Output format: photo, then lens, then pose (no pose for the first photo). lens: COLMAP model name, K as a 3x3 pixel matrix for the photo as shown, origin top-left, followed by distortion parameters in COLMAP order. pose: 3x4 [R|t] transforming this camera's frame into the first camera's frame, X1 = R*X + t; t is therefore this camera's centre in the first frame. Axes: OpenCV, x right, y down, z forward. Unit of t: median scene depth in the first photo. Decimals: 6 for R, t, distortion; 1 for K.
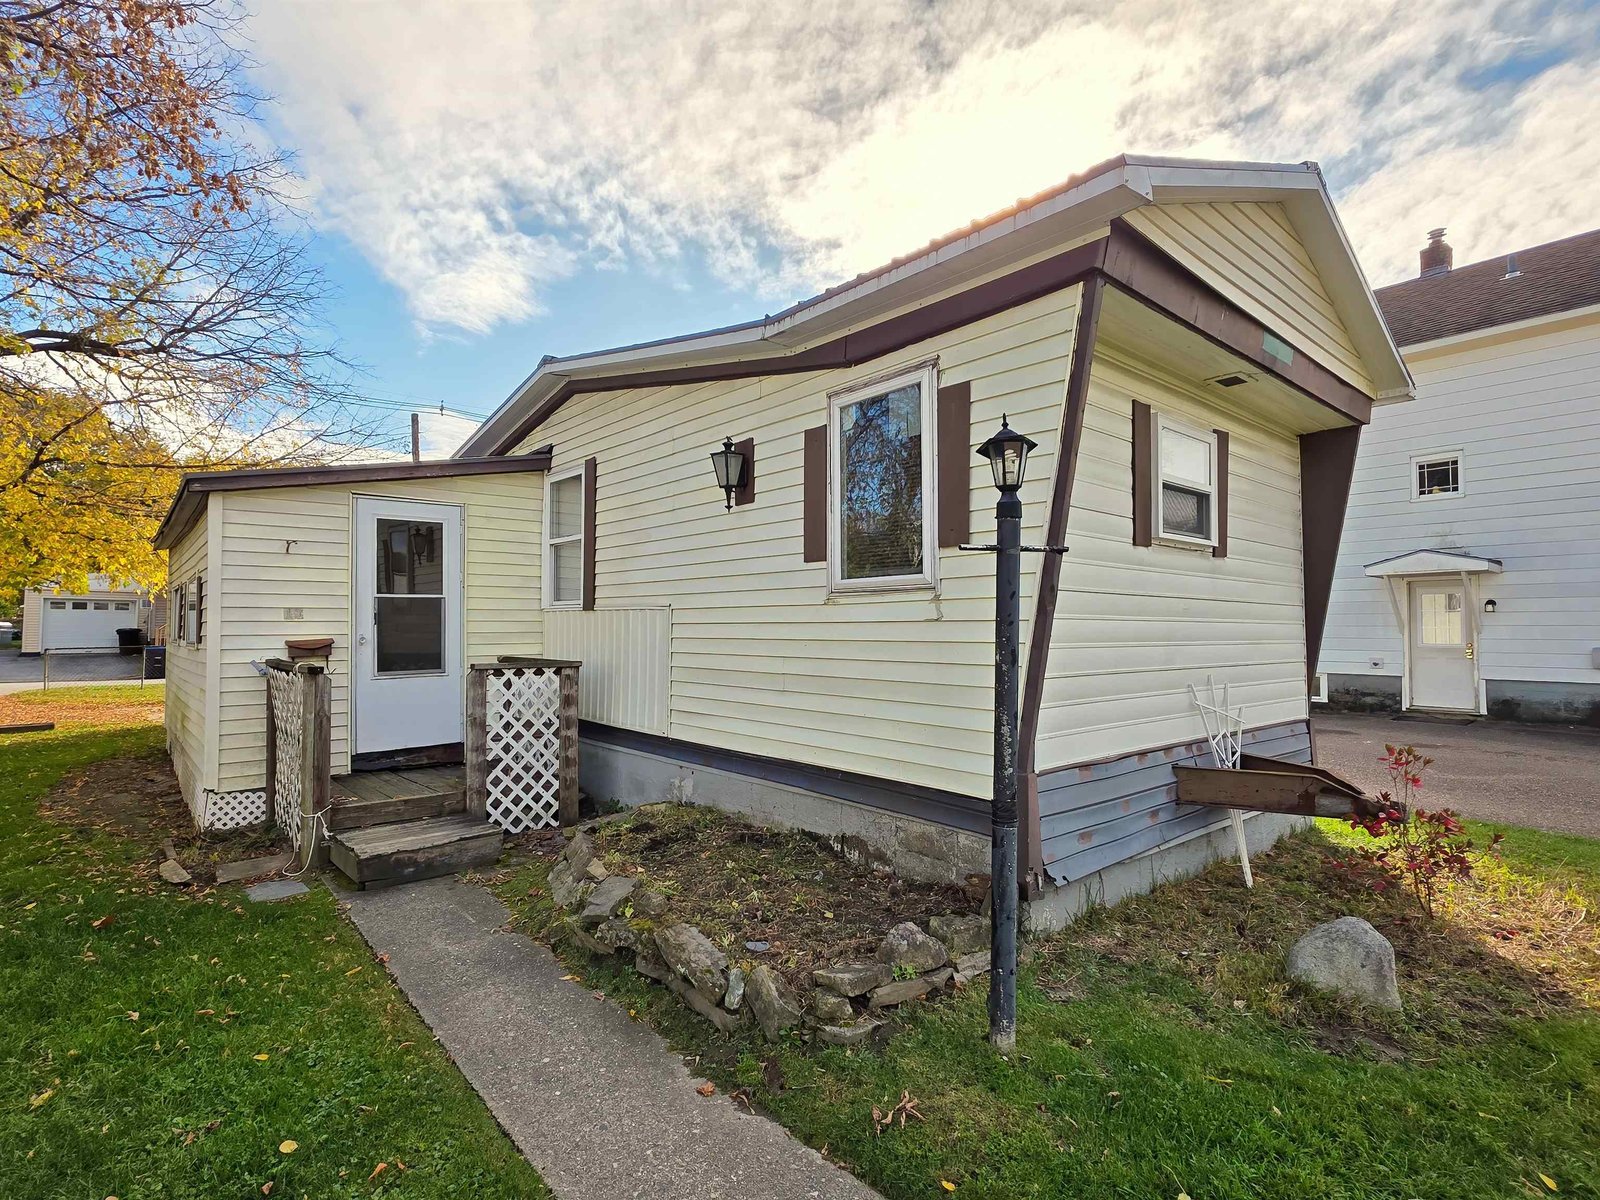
lens RADIAL K [[799.6, 0, 797.0], [0, 799.6, 601.9], [0, 0, 1]] dist [0.004672, 0.000791]
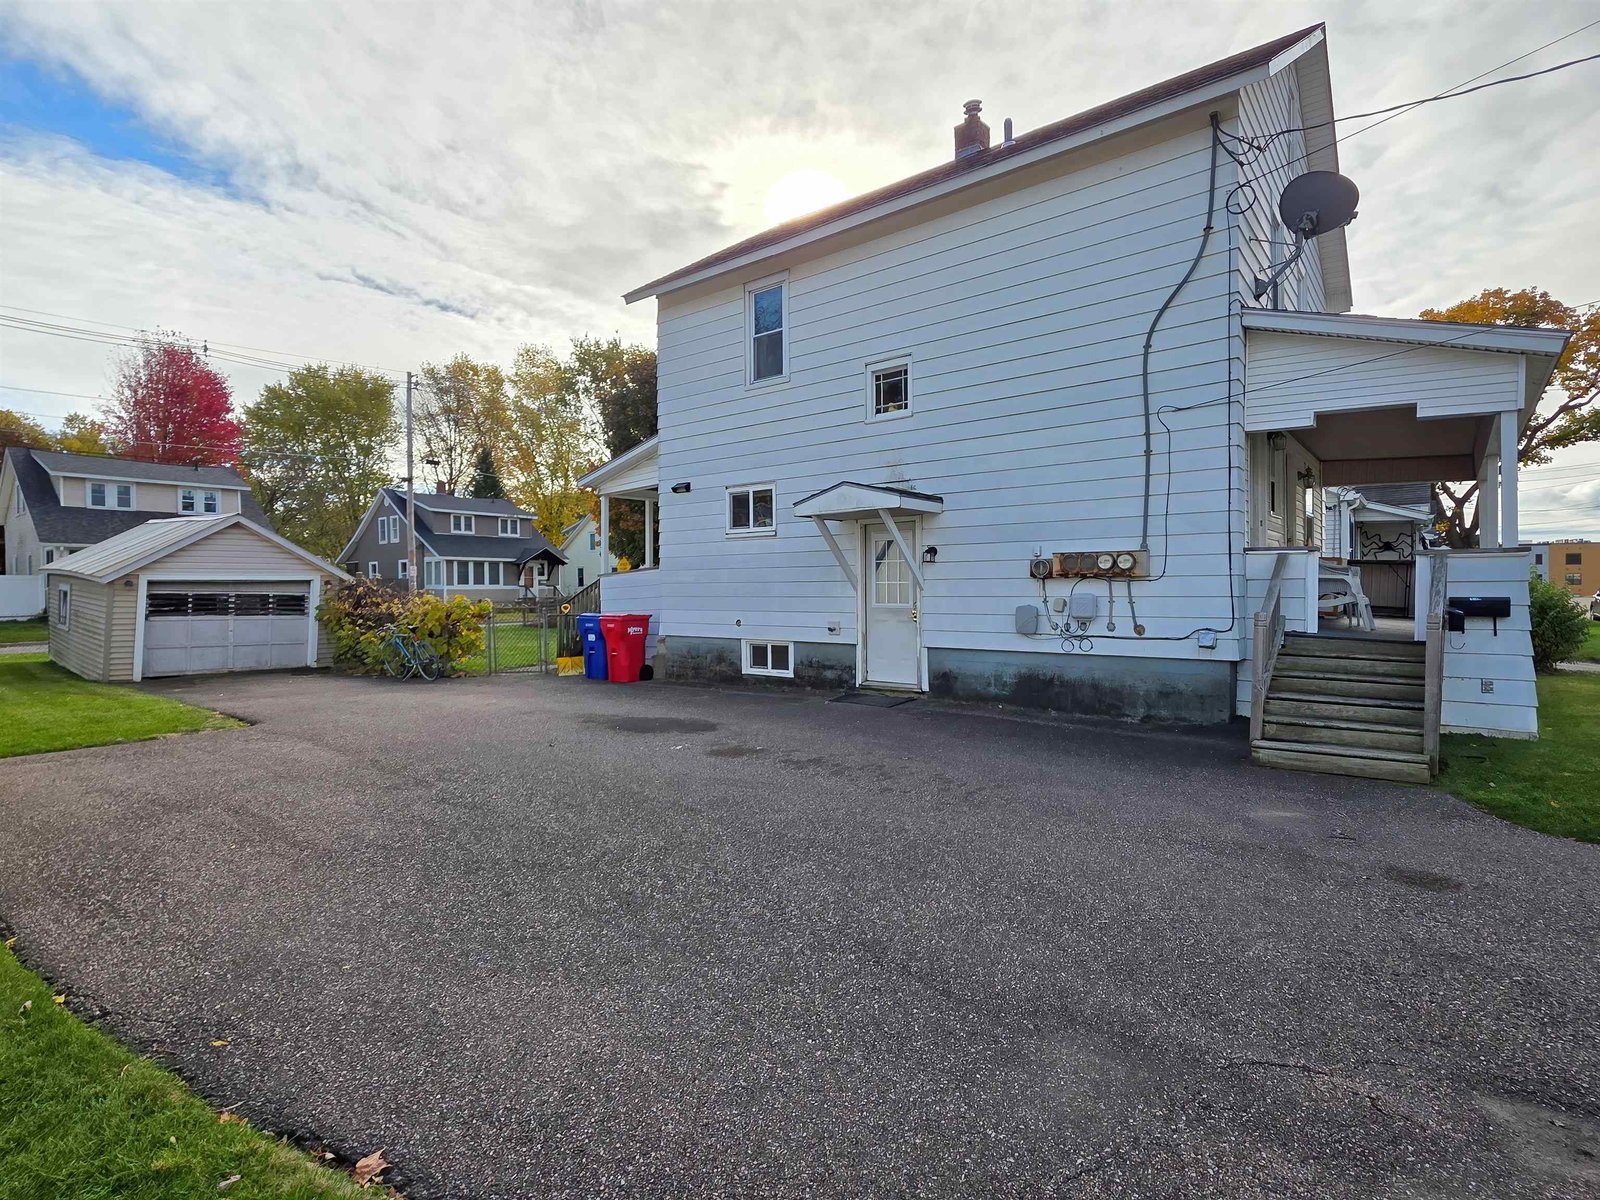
lens RADIAL K [[799.6, 0, 802.7], [0, 799.6, 601.2], [0, 0, 1]] dist [0.004672, 0.000791]
pose [[0.982504, -0.013509, 0.185753, 0.572882], [0.004082, 0.998688, 0.051040, 0.009765], [-0.186198, -0.049388, 0.981270, 0.241633]]
